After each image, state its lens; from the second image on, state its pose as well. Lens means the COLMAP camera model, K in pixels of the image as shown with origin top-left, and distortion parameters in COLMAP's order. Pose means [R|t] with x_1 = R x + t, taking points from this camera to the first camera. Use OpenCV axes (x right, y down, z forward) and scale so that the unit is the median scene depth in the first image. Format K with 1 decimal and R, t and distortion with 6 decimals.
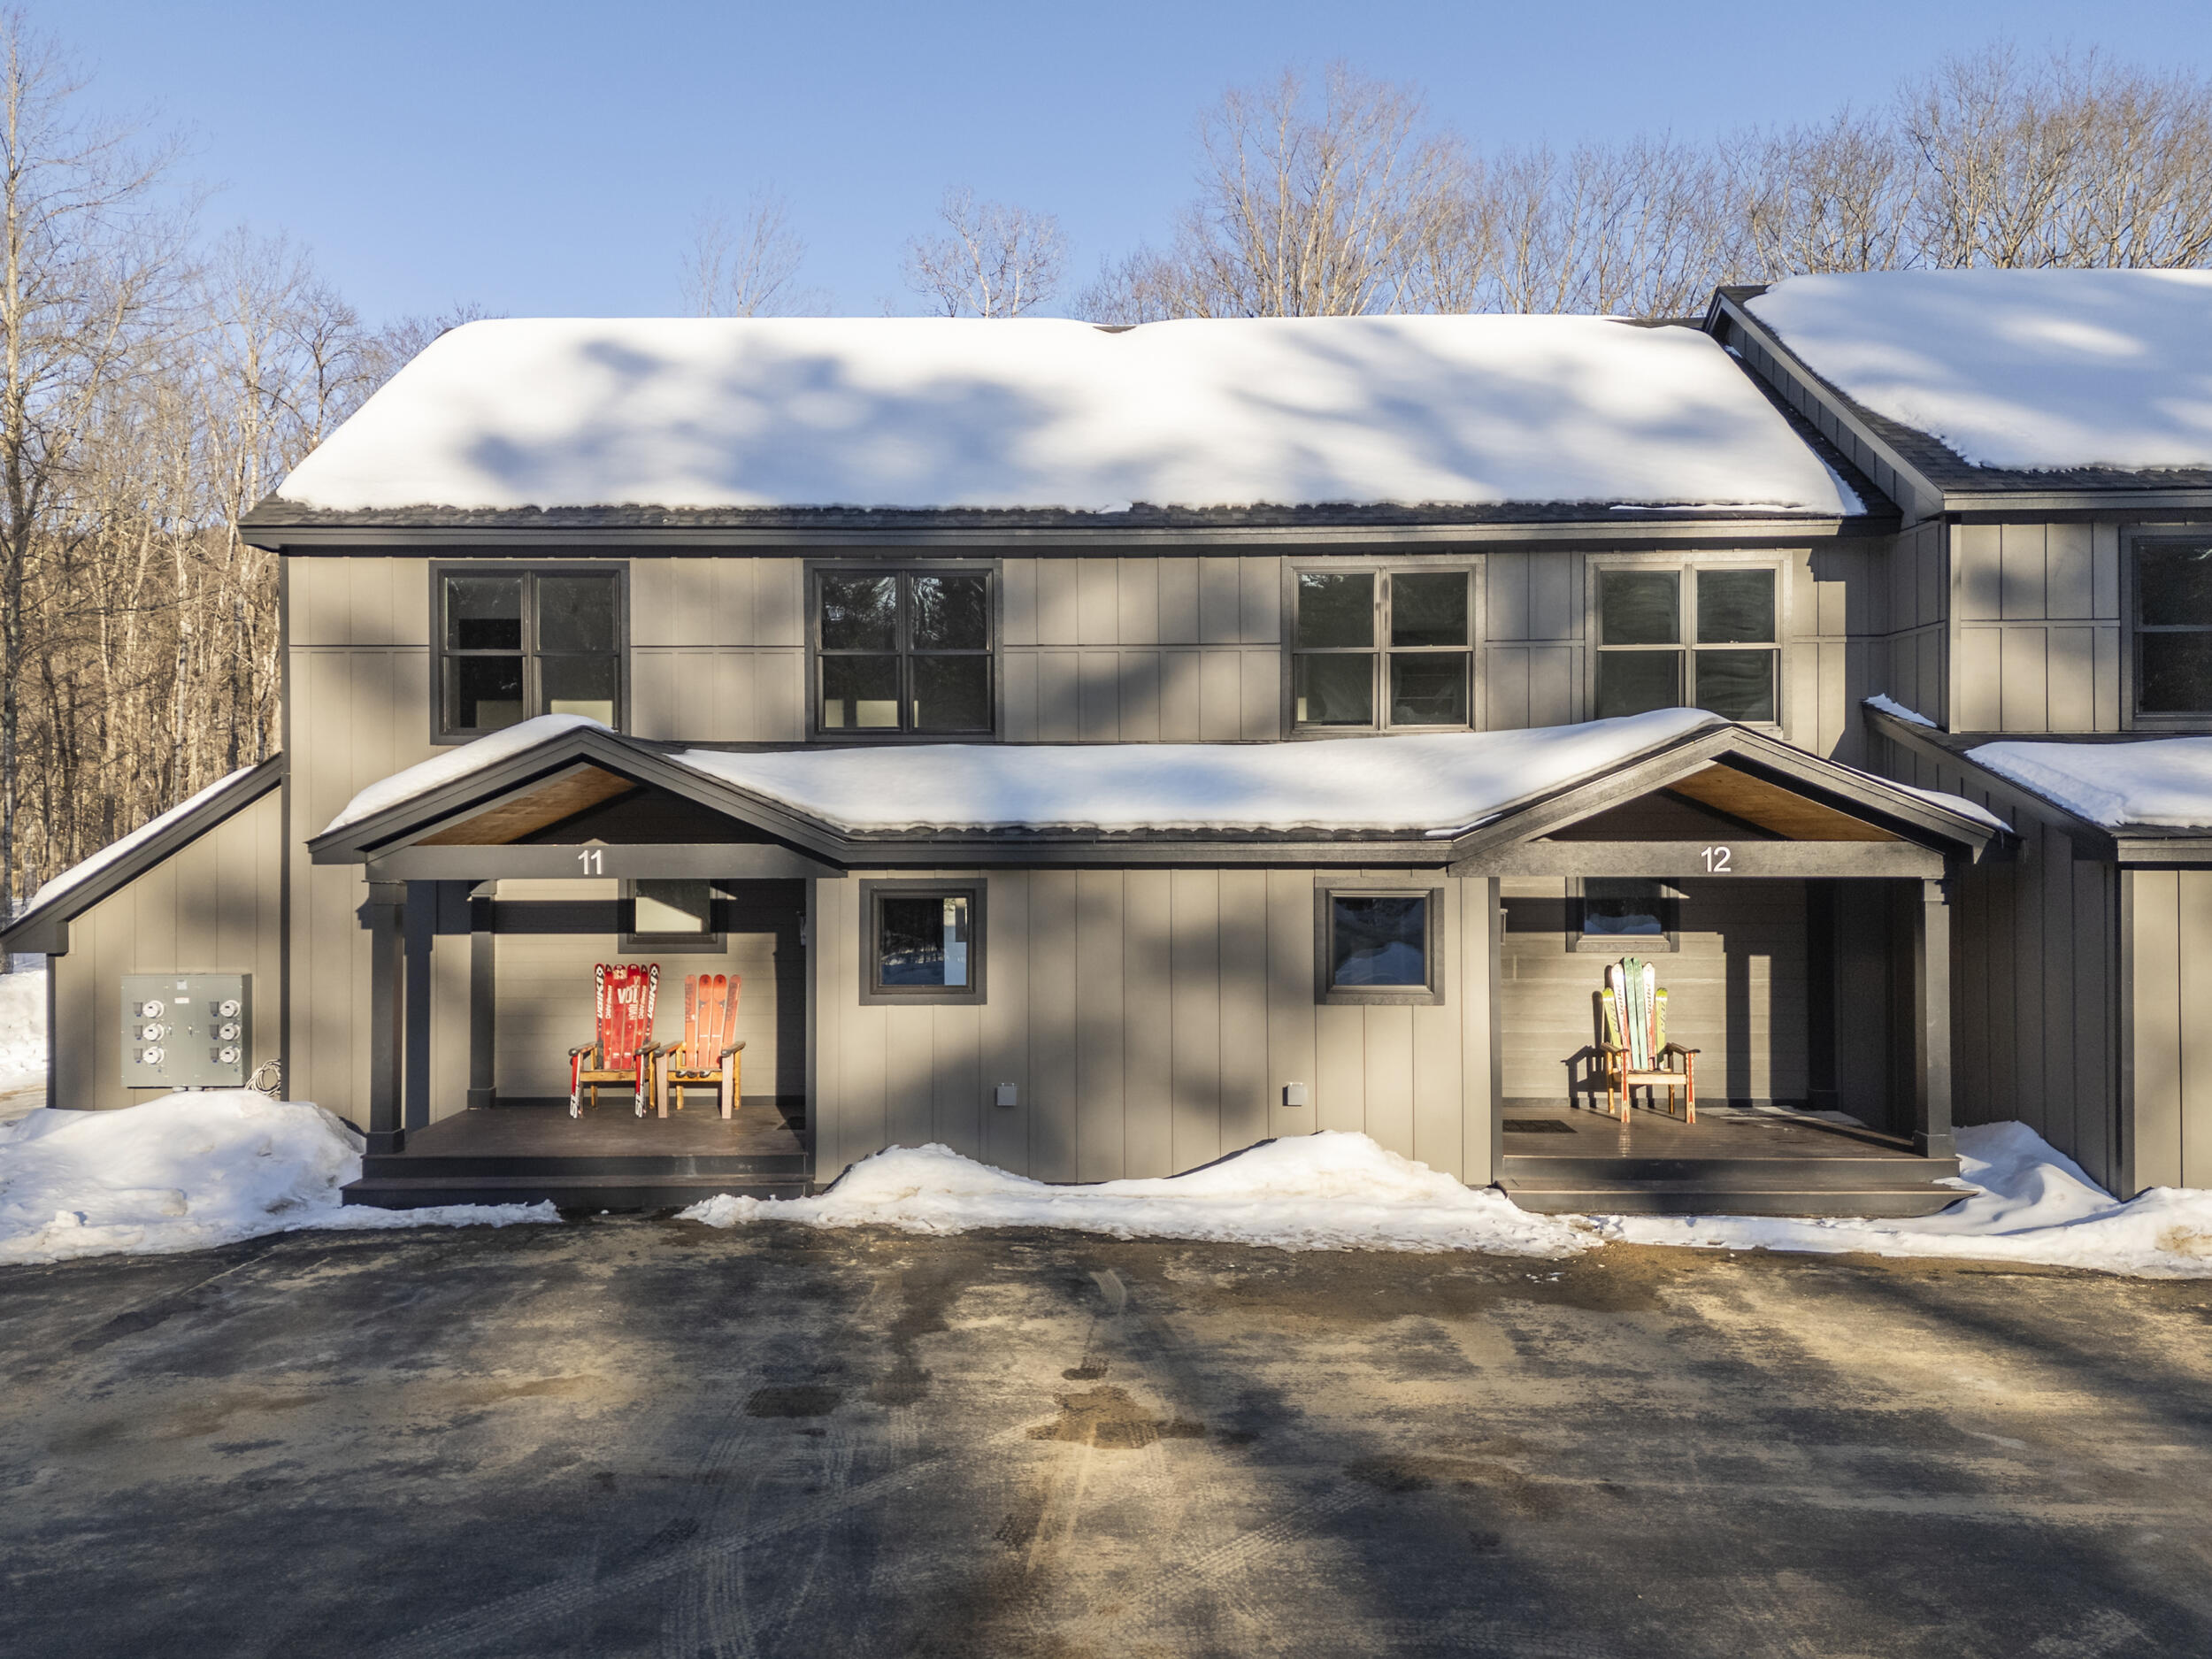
lens RADIAL K [[1637.1, 0, 1067.1], [0, 1637.1, 820.8], [0, 0, 1]] dist [0.078382, -0.067134]
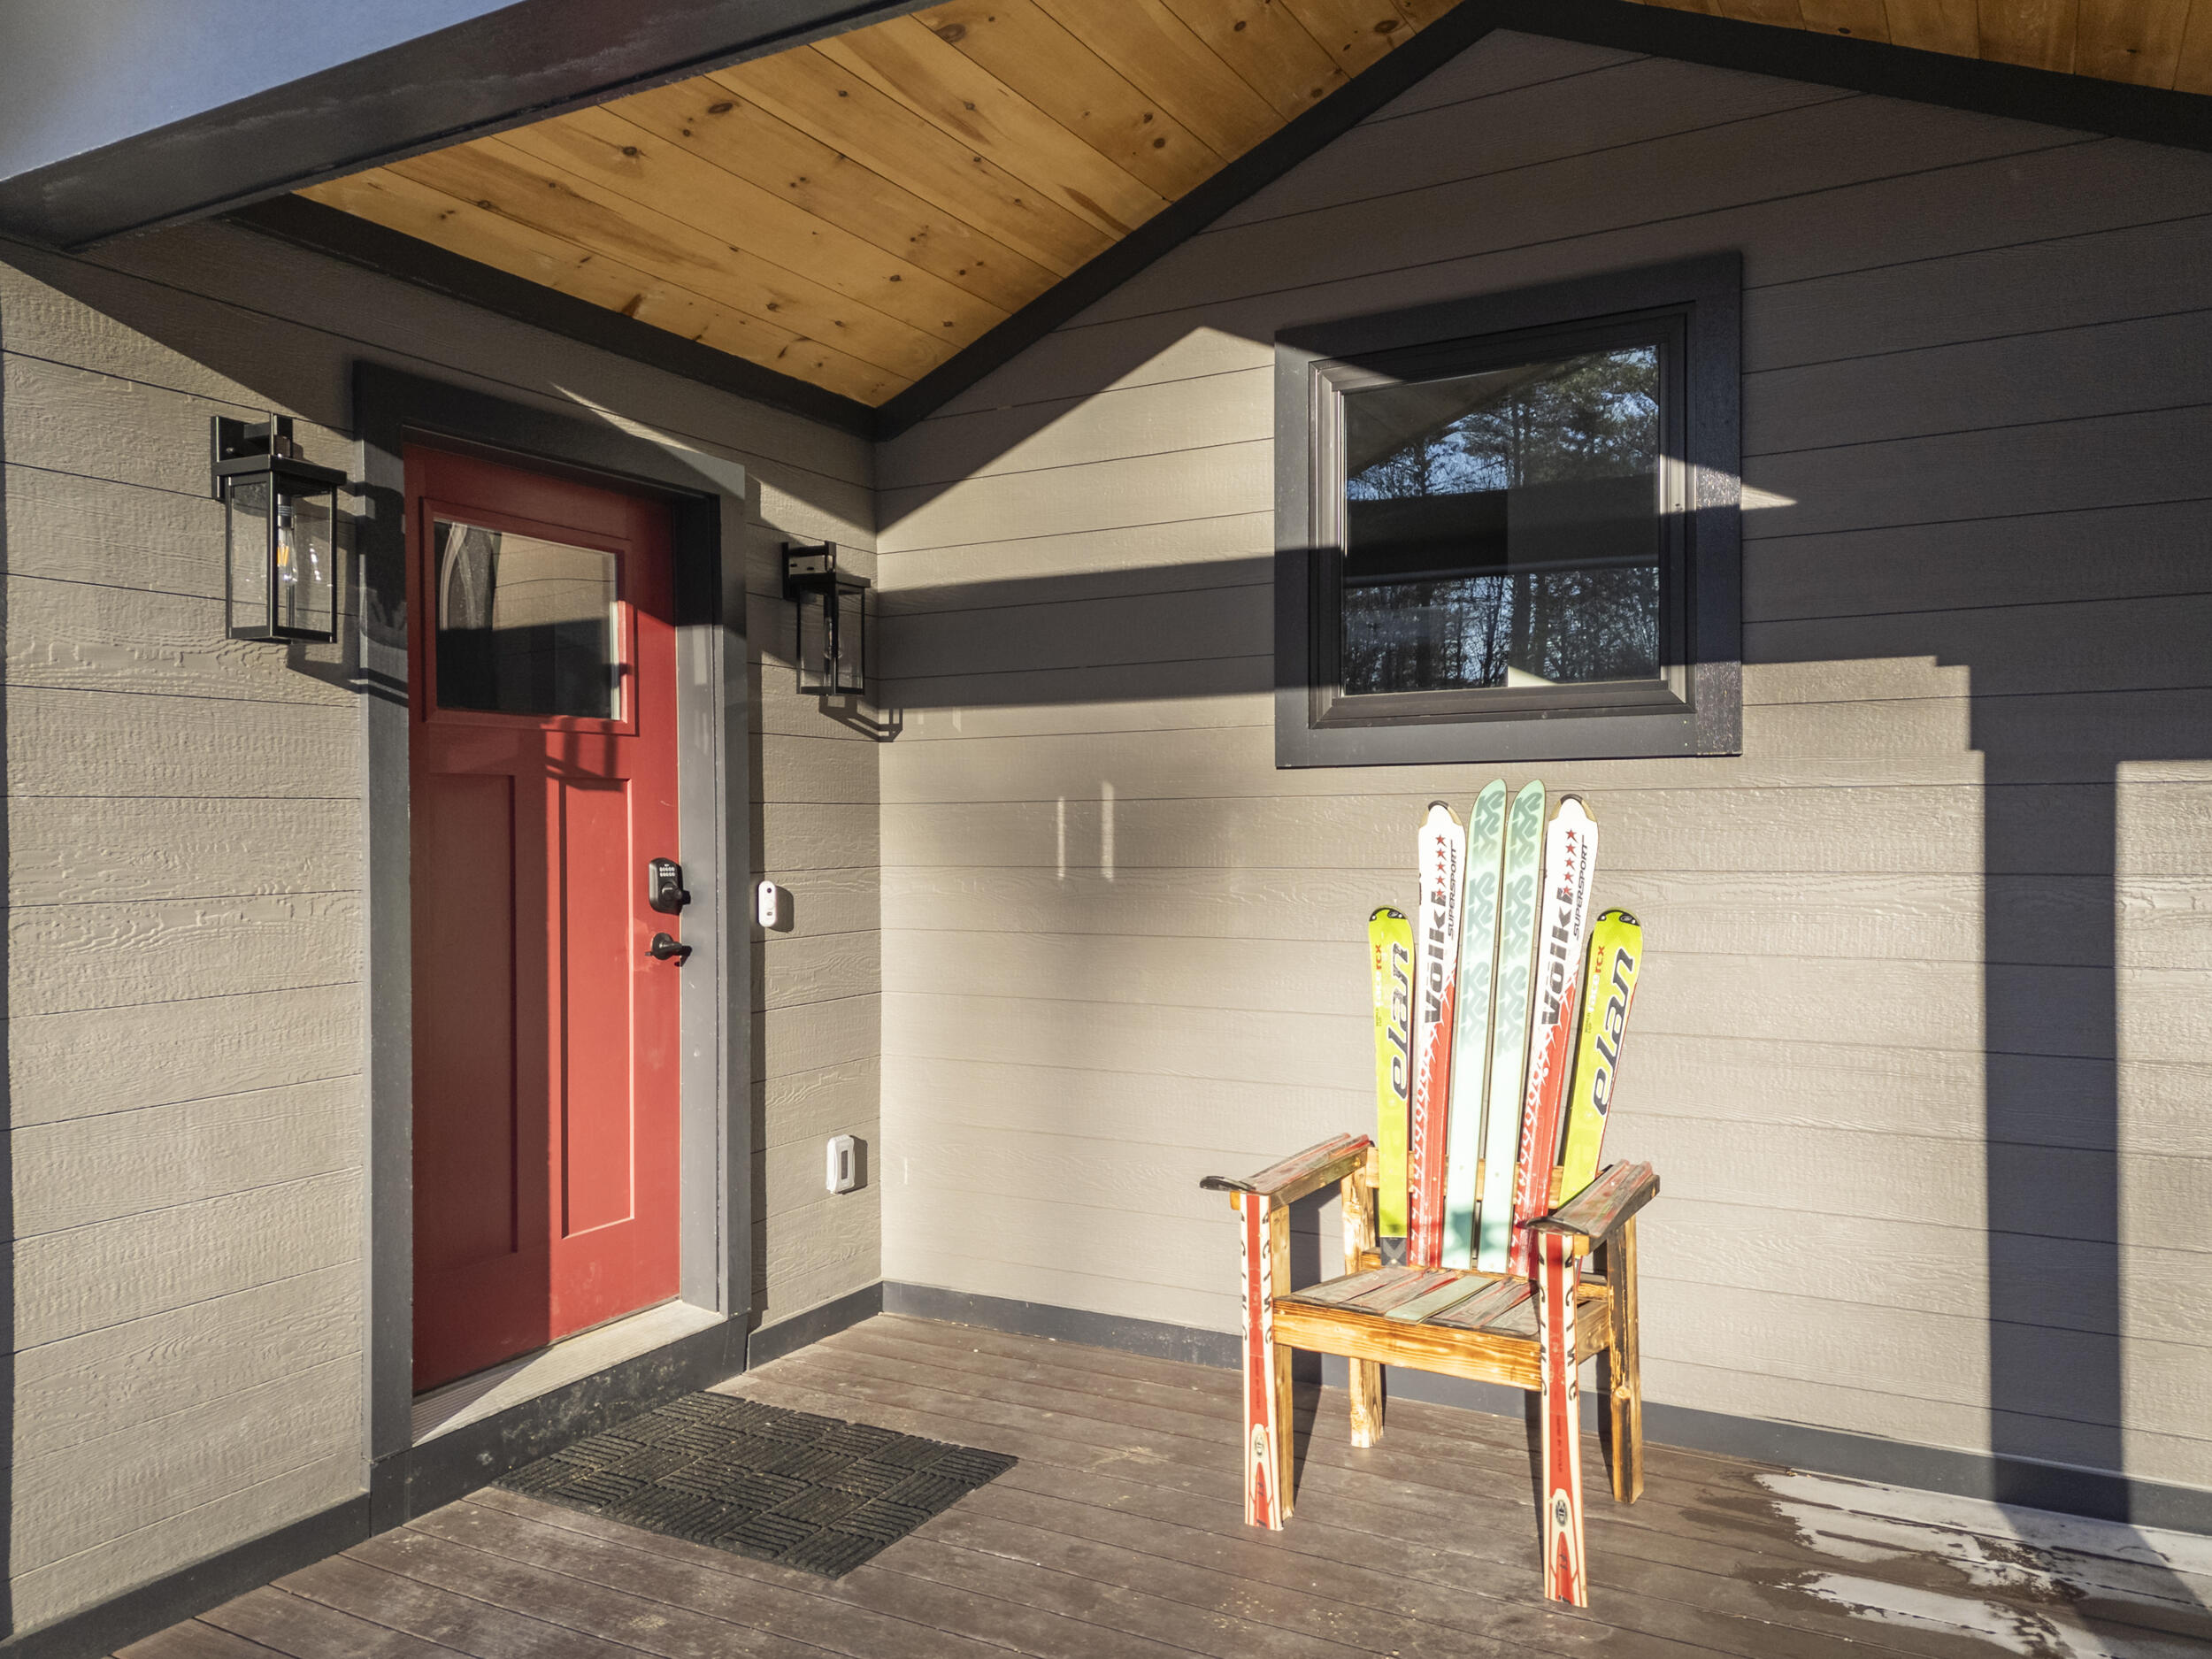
lens RADIAL K [[1700.6, 0, 1102.1], [0, 1700.6, 765.4], [0, 0, 1]] dist [0.056985, -0.028947]
pose [[0.879019, -0.020413, -0.476350, 0.490025], [0.010484, 0.999669, -0.023494, 0.102862], [0.476672, 0.015657, 0.878942, 0.914553]]
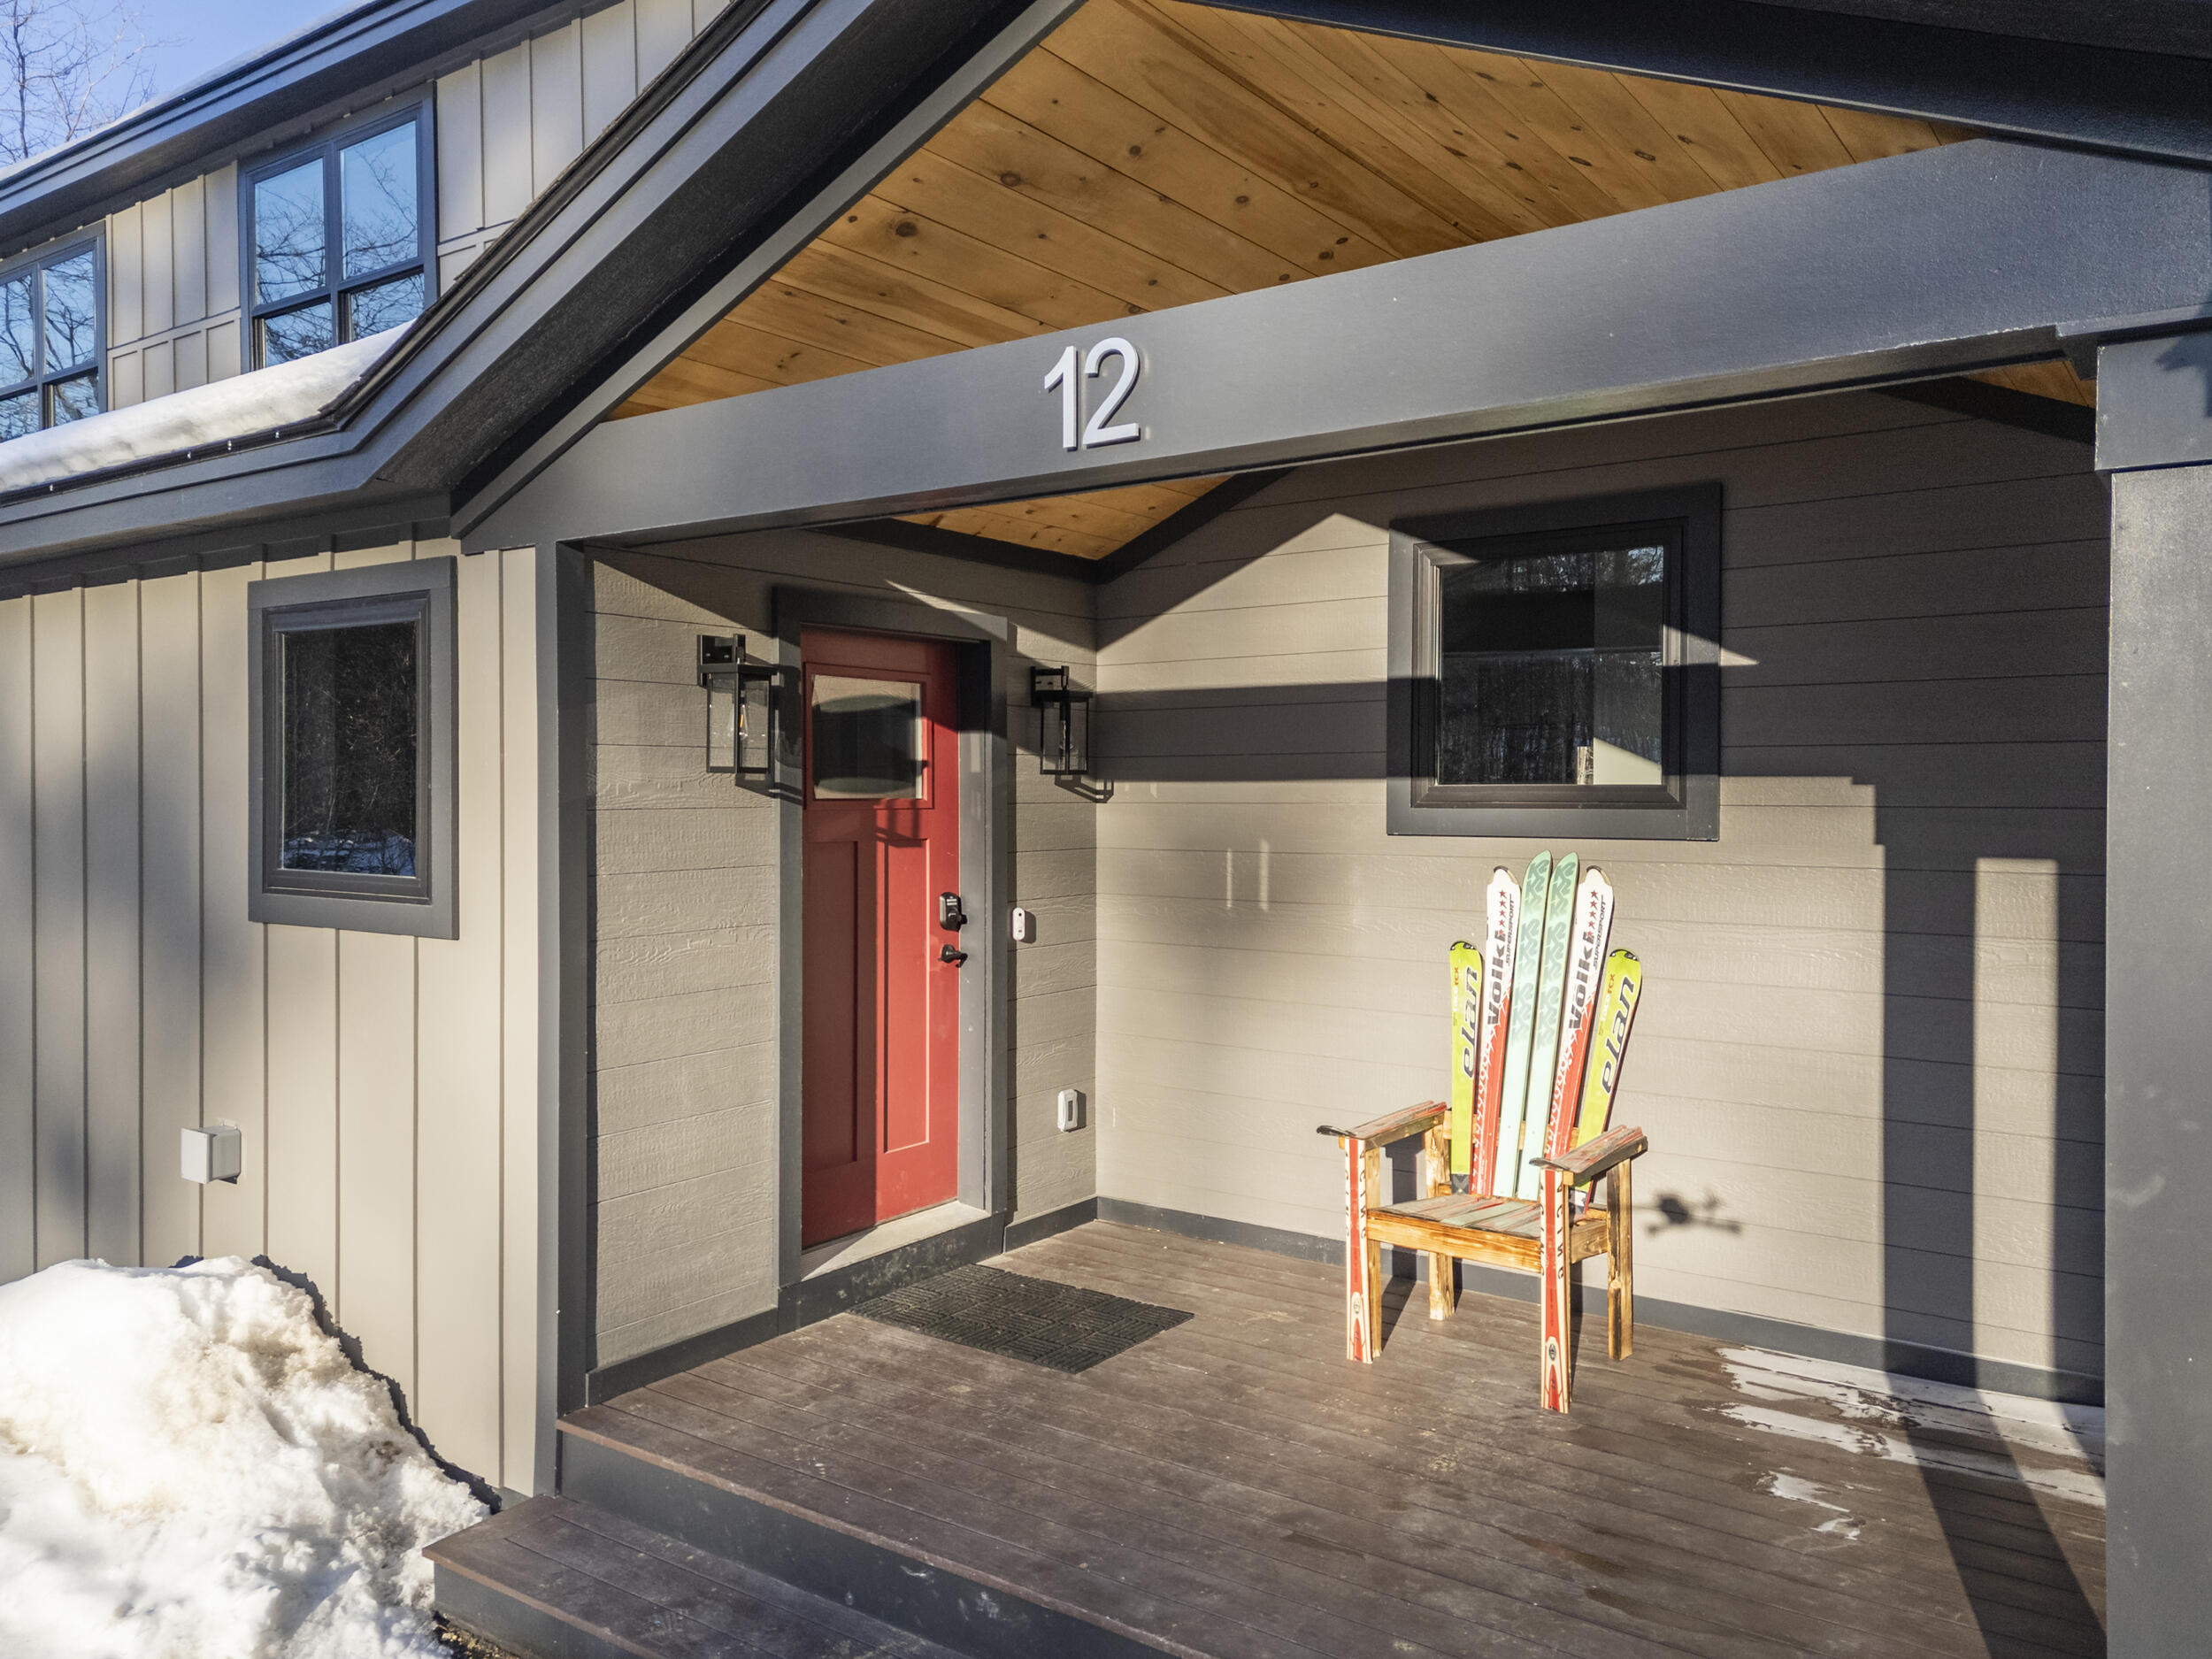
lens RADIAL K [[1625.9, 0, 1106.5], [0, 1625.9, 820.8], [0, 0, 1]] dist [0.073320, -0.054631]
pose [[0.820924, 0.013044, -0.570888, 0.545878], [0.001151, 0.999699, 0.024496, 0.082514], [0.571036, -0.020767, 0.820663, 0.826842]]
